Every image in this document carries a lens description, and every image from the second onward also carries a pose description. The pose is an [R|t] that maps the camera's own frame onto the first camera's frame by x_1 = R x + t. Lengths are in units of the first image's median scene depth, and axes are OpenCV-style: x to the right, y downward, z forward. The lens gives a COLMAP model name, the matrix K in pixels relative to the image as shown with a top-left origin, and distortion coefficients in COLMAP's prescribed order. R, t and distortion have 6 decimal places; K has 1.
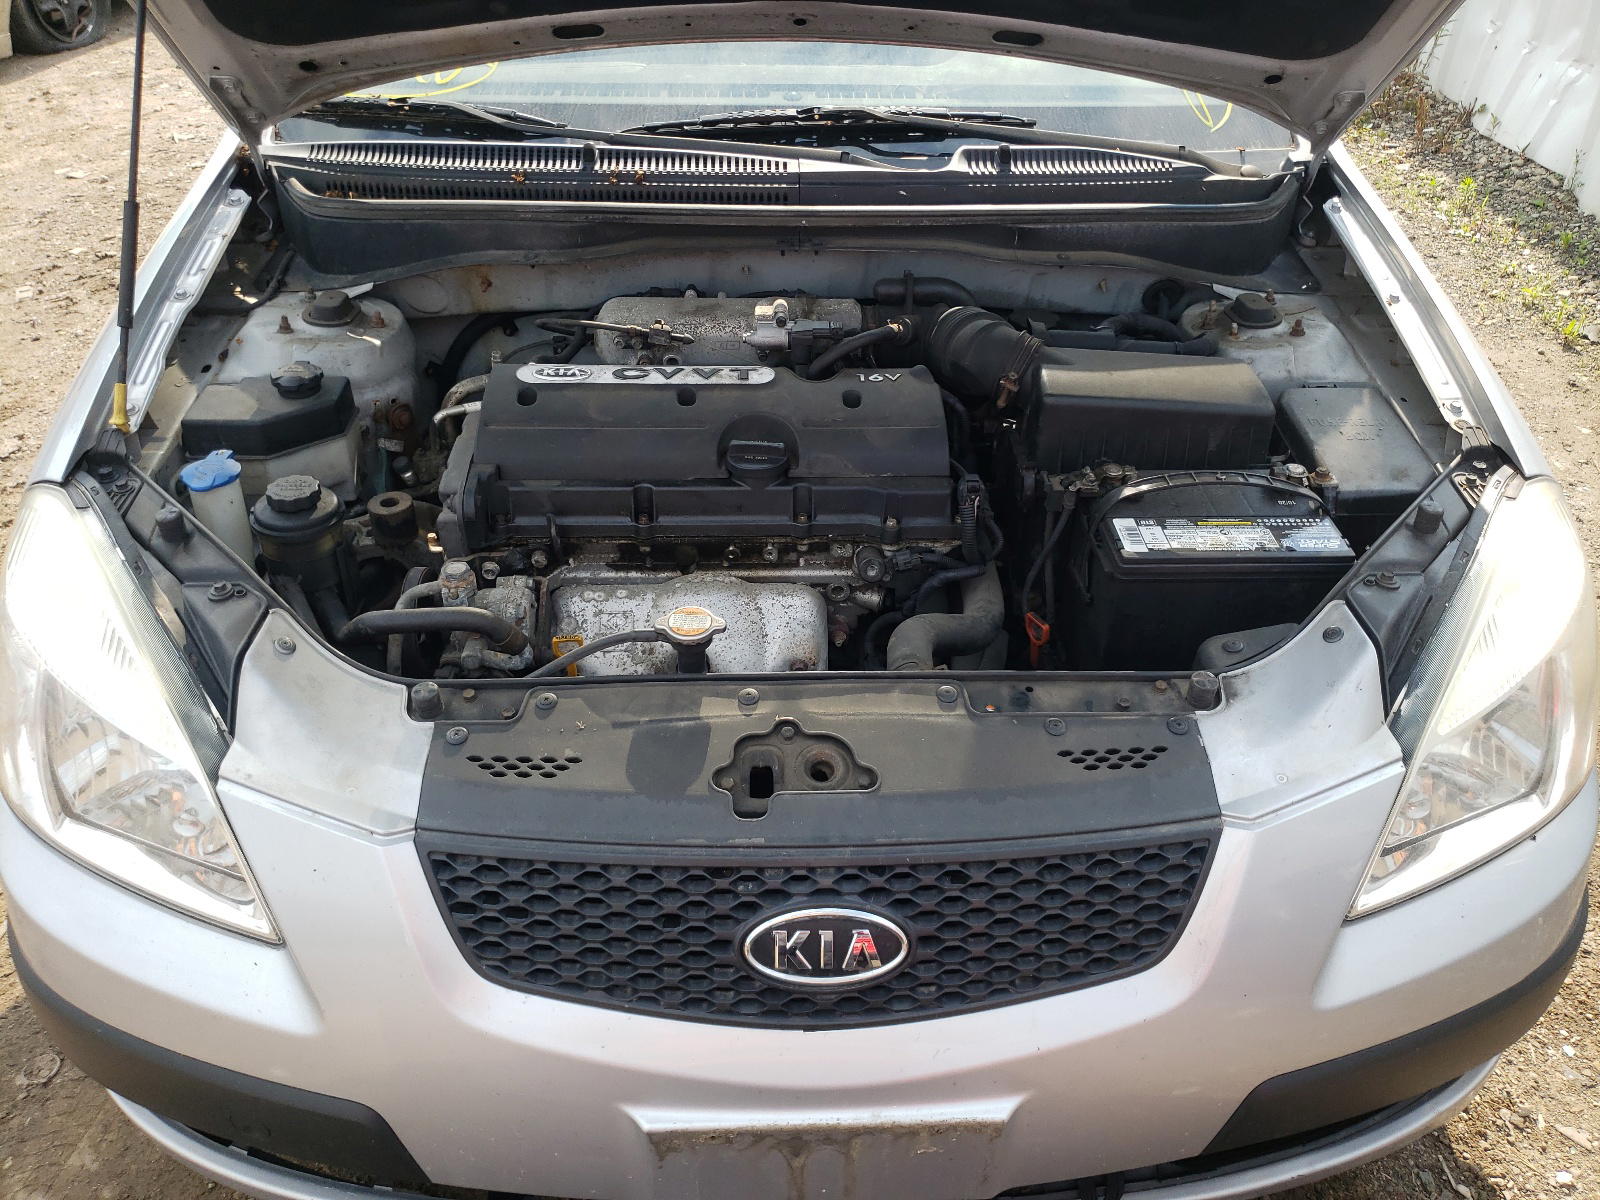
lens RADIAL K [[1191.7, 0, 800.0], [0, 1191.7, 600.0], [0, 0, 1]] dist [0.072860, -0.066597]
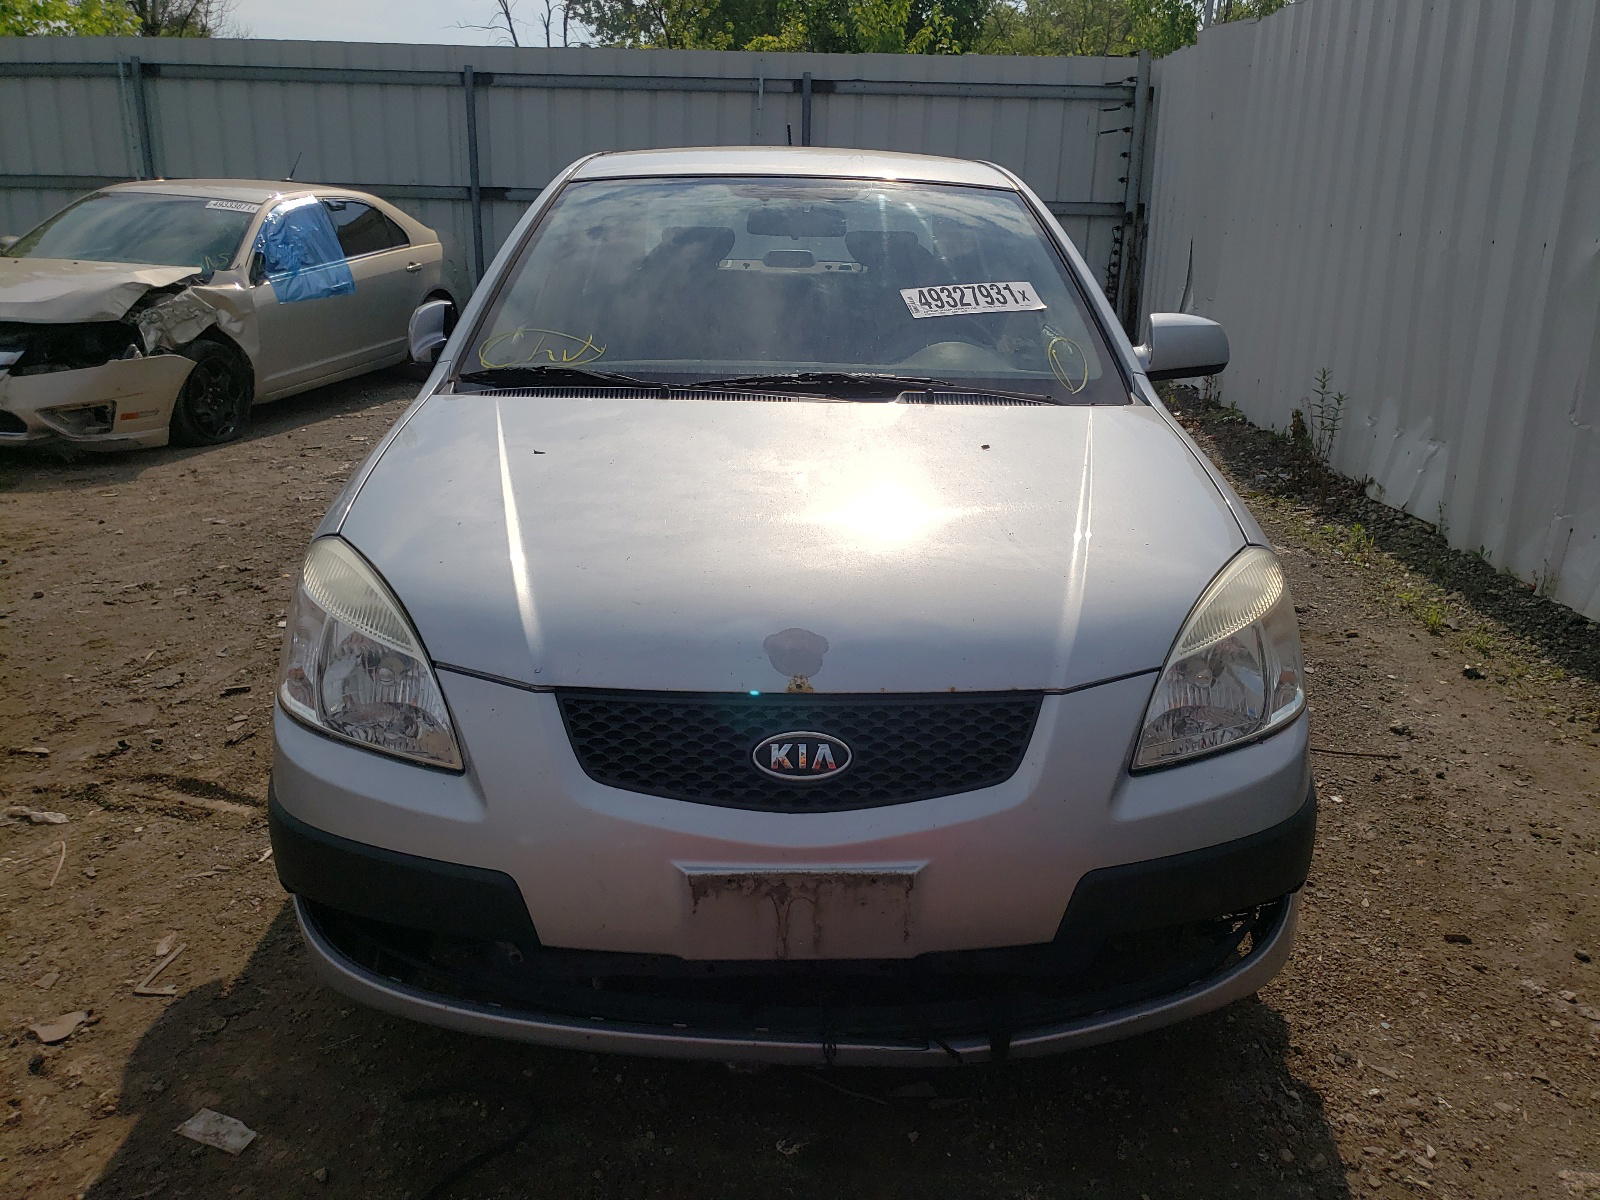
lens RADIAL K [[1216.5, 0, 821.3], [0, 1216.5, 601.9], [0, 0, 1]] dist [-0.006997, 0.036318]
pose [[0.999980, 0.006089, -0.001796, 0.030196], [-0.006341, 0.943961, -0.329997, 0.387969], [-0.000314, 0.330001, 0.943980, -0.389679]]
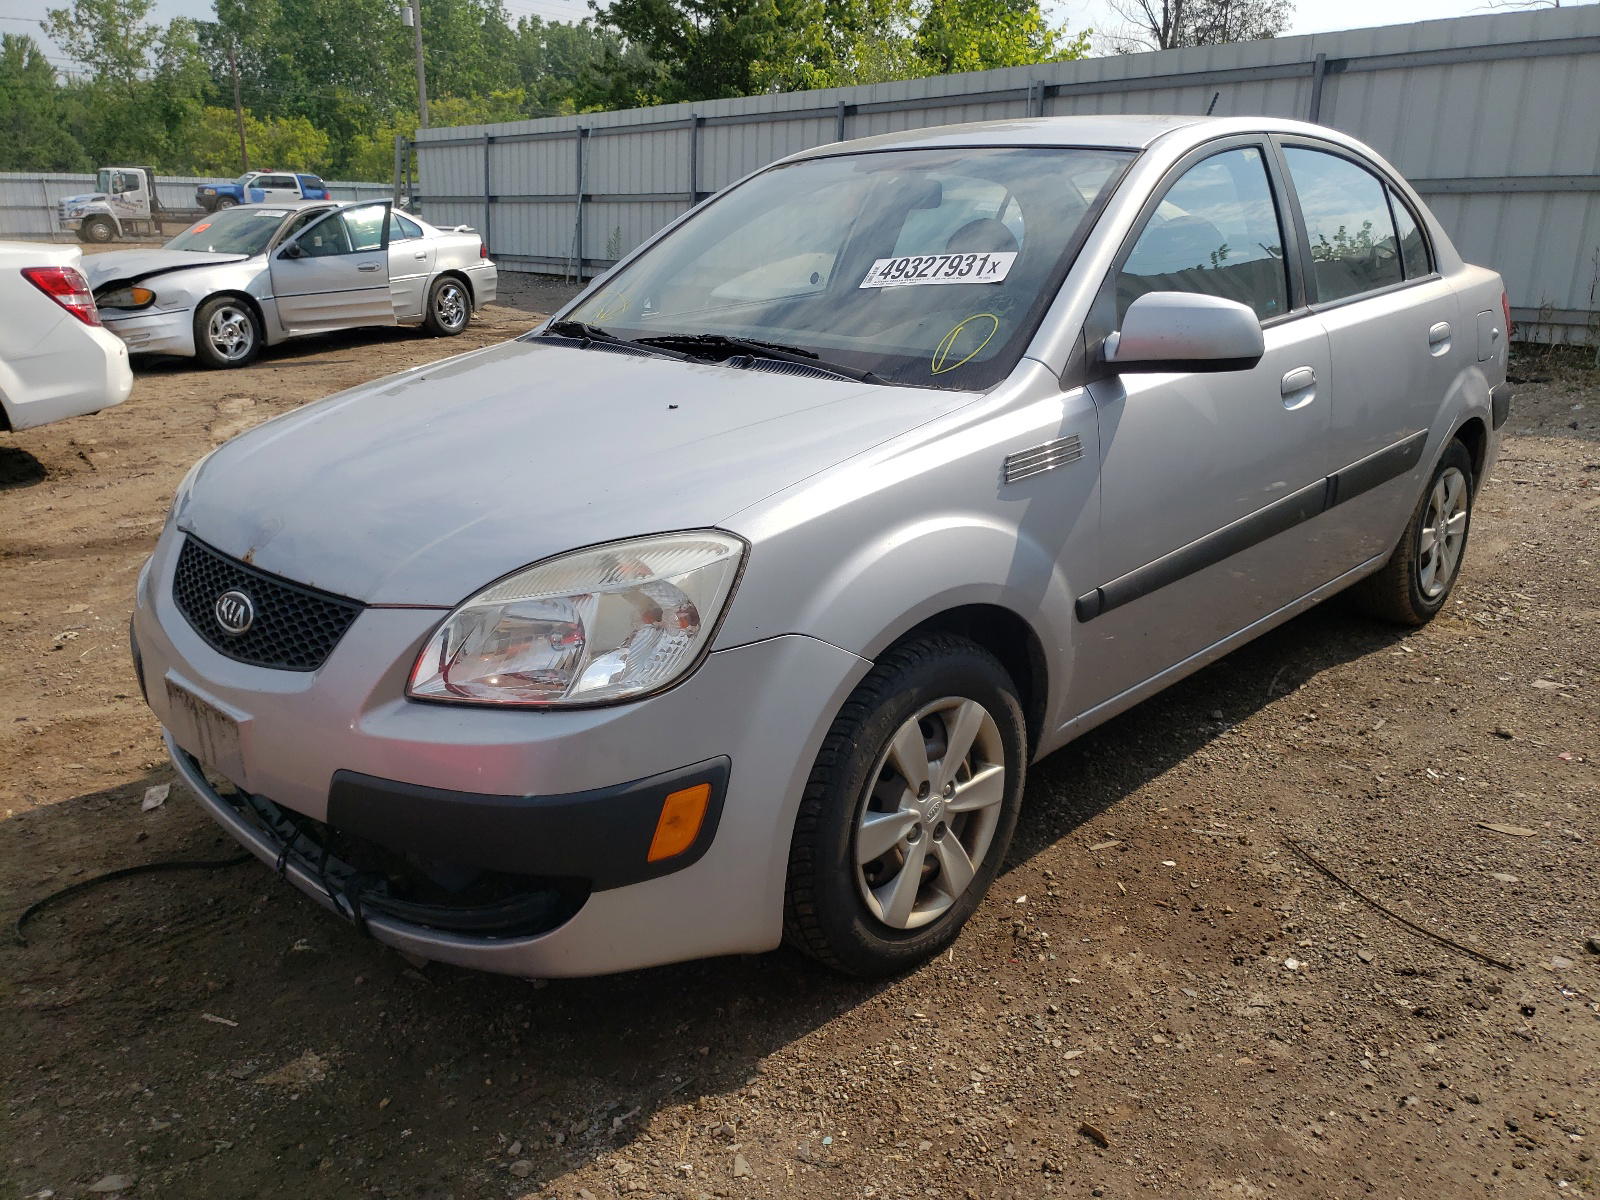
lens RADIAL K [[1210.9, 0, 800.0], [0, 1210.9, 600.0], [0, 0, 1]] dist [-0.001978, 0.001379]
pose [[0.710674, 0.196585, -0.675498, 1.277781], [-0.408314, 0.897158, -0.168485, 0.137076], [0.572906, 0.395553, 0.717855, 0.031814]]
